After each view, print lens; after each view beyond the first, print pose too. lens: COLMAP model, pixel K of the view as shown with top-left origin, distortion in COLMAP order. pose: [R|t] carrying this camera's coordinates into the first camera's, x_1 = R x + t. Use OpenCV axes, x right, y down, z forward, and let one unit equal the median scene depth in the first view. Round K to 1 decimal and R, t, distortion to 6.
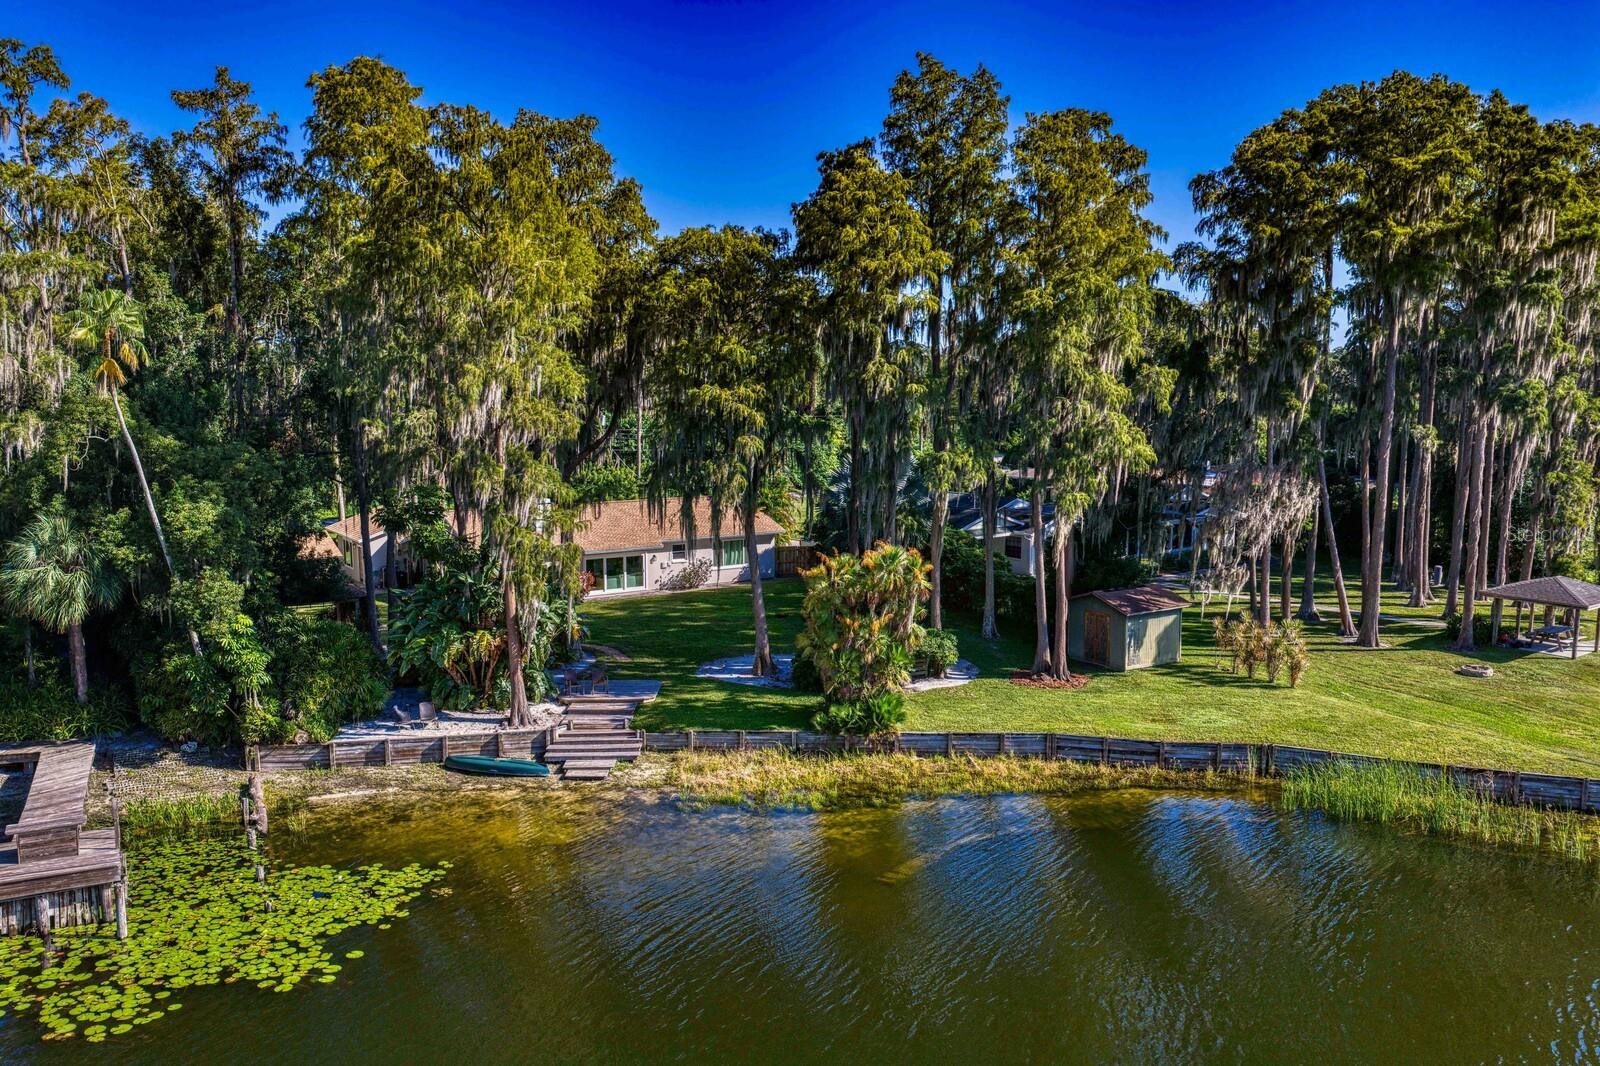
lens RADIAL K [[1304.2, 0, 803.7], [0, 1304.2, 531.5], [0, 0, 1]] dist [0.062657, -0.107611]
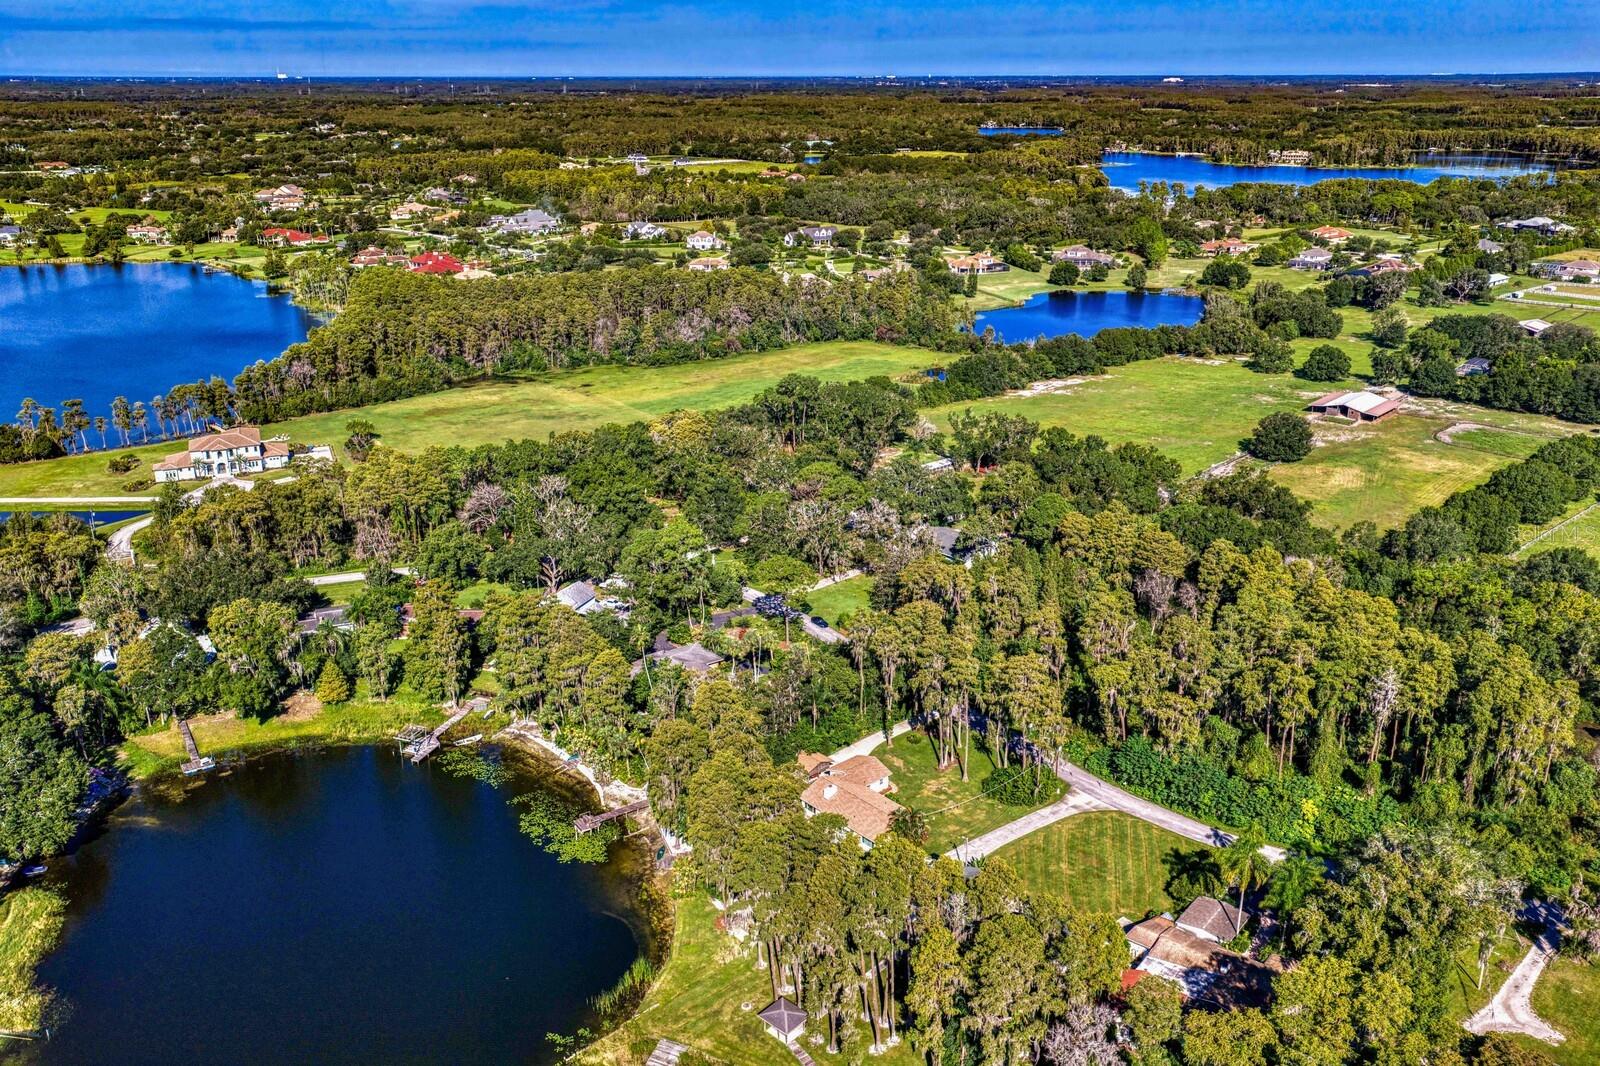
lens RADIAL K [[1304.2, 0, 803.7], [0, 1304.2, 531.5], [0, 0, 1]] dist [0.062657, -0.107611]
pose [[0.142053, 0.331400, -0.932735, 3.587446], [-0.113065, 0.941556, 0.317315, -2.294118], [0.983381, 0.060384, 0.171220, 0.625155]]
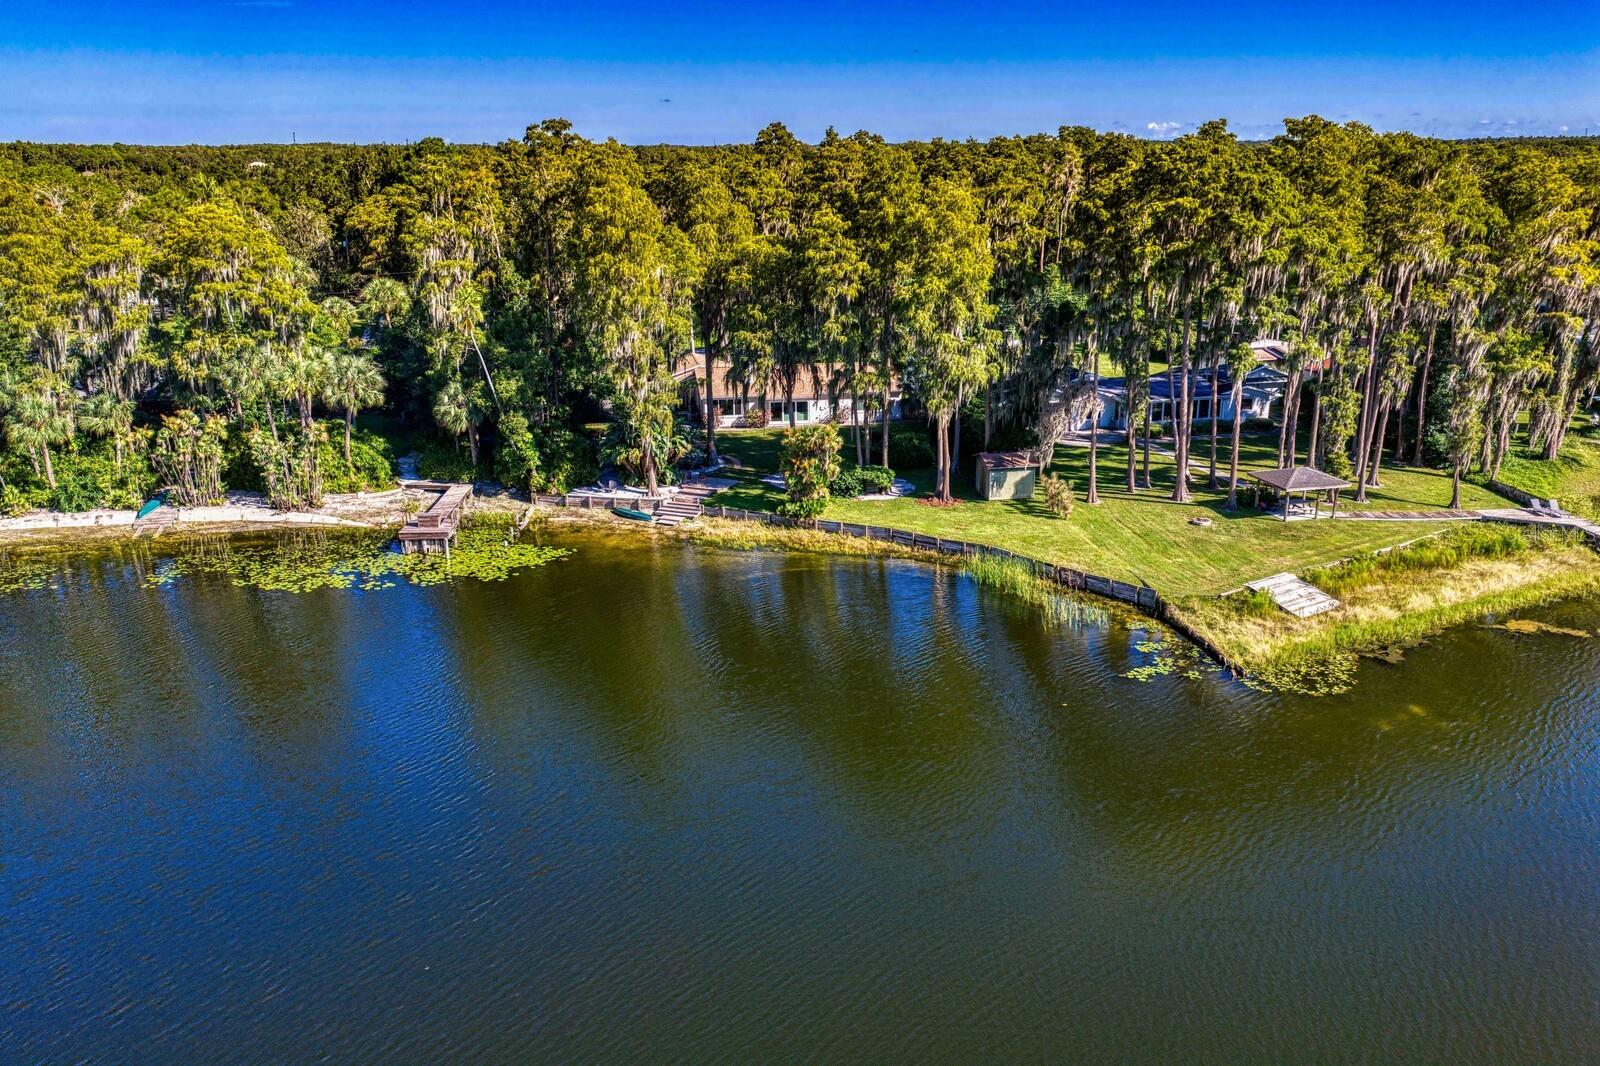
lens RADIAL K [[1304.2, 0, 803.7], [0, 1304.2, 531.5], [0, 0, 1]] dist [0.062657, -0.107611]
pose [[0.917132, 0.110627, -0.382923, 0.800372], [-0.044652, 0.983180, 0.177097, -0.171780], [0.396074, -0.145323, 0.906646, -0.772227]]
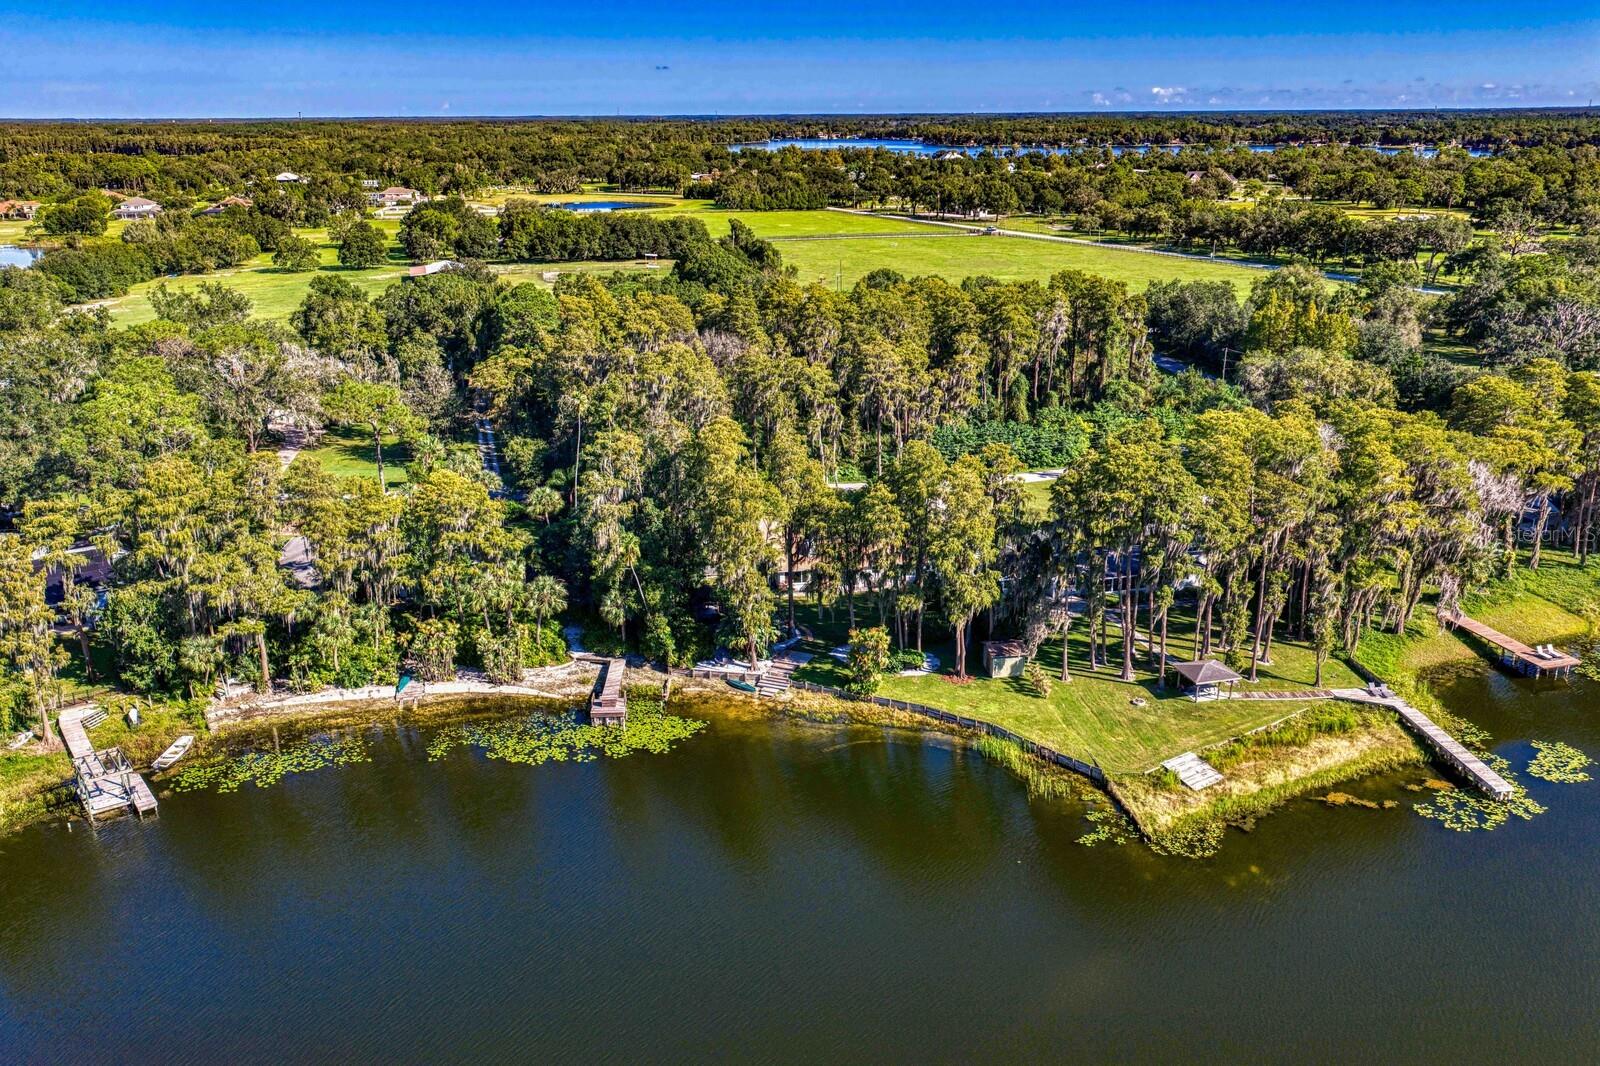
lens RADIAL K [[1304.2, 0, 803.7], [0, 1304.2, 531.5], [0, 0, 1]] dist [0.062657, -0.107611]
pose [[0.916678, 0.118784, -0.381564, 0.962665], [-0.042319, 0.978288, 0.202882, -0.753371], [0.397379, -0.169830, 0.901803, -1.525089]]
